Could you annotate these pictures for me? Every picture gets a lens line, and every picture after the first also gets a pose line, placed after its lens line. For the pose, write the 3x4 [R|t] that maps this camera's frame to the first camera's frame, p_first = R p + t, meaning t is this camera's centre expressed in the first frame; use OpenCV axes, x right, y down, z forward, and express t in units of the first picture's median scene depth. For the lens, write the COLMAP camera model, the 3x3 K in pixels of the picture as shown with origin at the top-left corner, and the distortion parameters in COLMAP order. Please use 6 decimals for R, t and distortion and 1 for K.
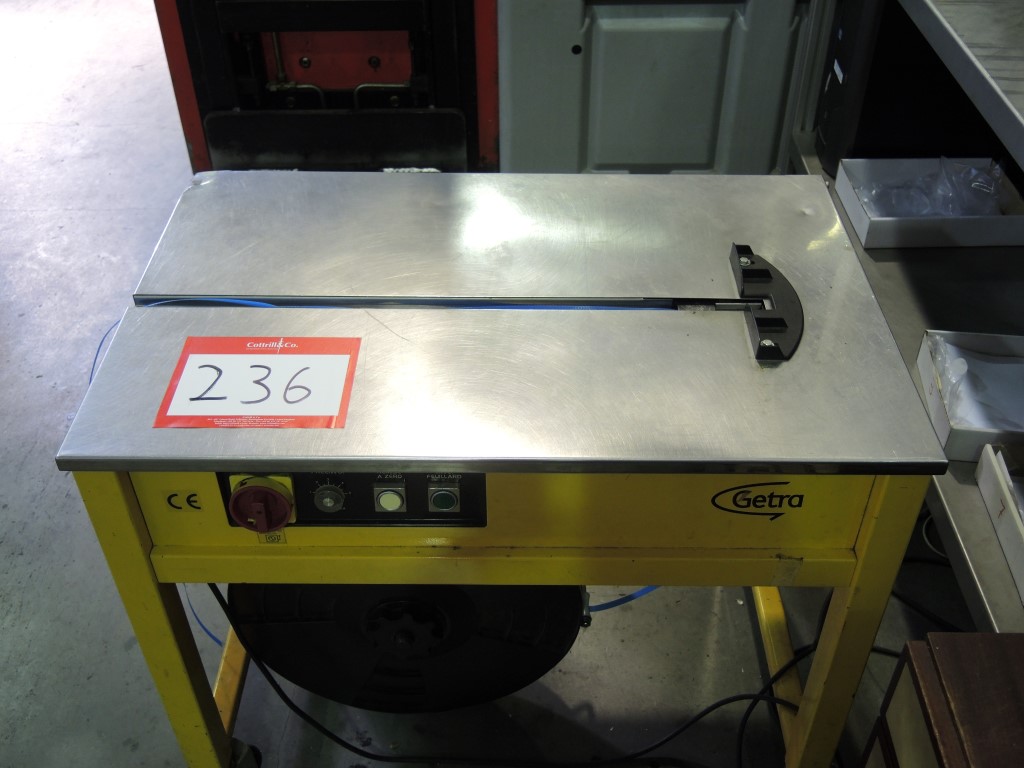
lens RADIAL K [[1060.3, 0, 510.2], [0, 1060.3, 380.6], [0, 0, 1]] dist [0.003038, 0.000000]
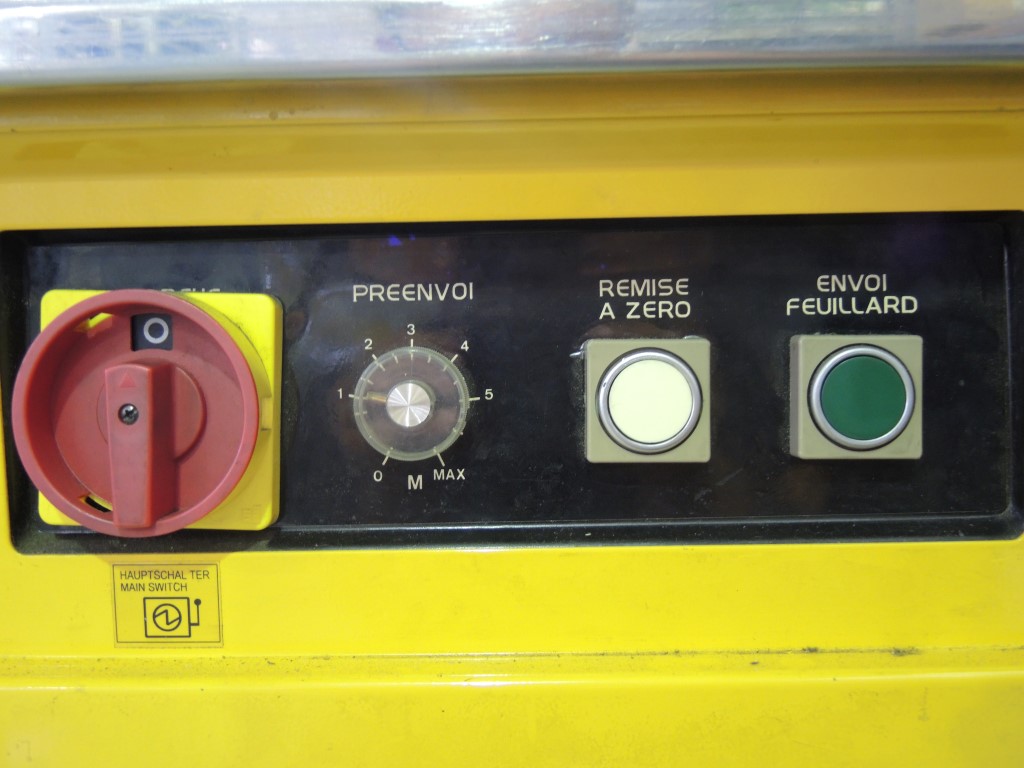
lens RADIAL K [[1060.3, 0, 510.7], [0, 1060.3, 381.0], [0, 0, 1]] dist [0.003038, 0.000000]
pose [[0.999879, -0.012043, -0.009822, -0.144522], [0.004319, 0.822467, -0.568796, 0.255266], [0.014928, 0.568685, 0.822420, 0.788320]]
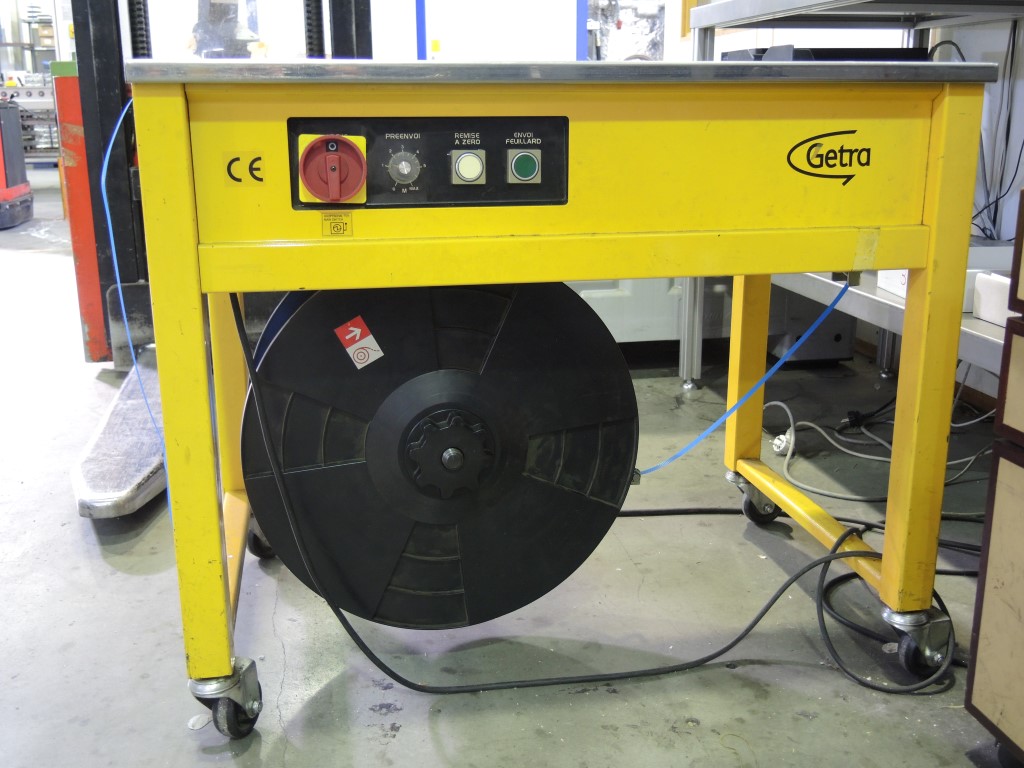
lens RADIAL K [[1060.3, 0, 511.7], [0, 1060.3, 382.6], [0, 0, 1]] dist [0.003038, 0.000000]
pose [[0.980380, -0.046605, 0.191529, -0.267132], [0.123711, 0.901936, -0.413772, 0.684904], [-0.153463, 0.429348, 0.890005, 0.234668]]
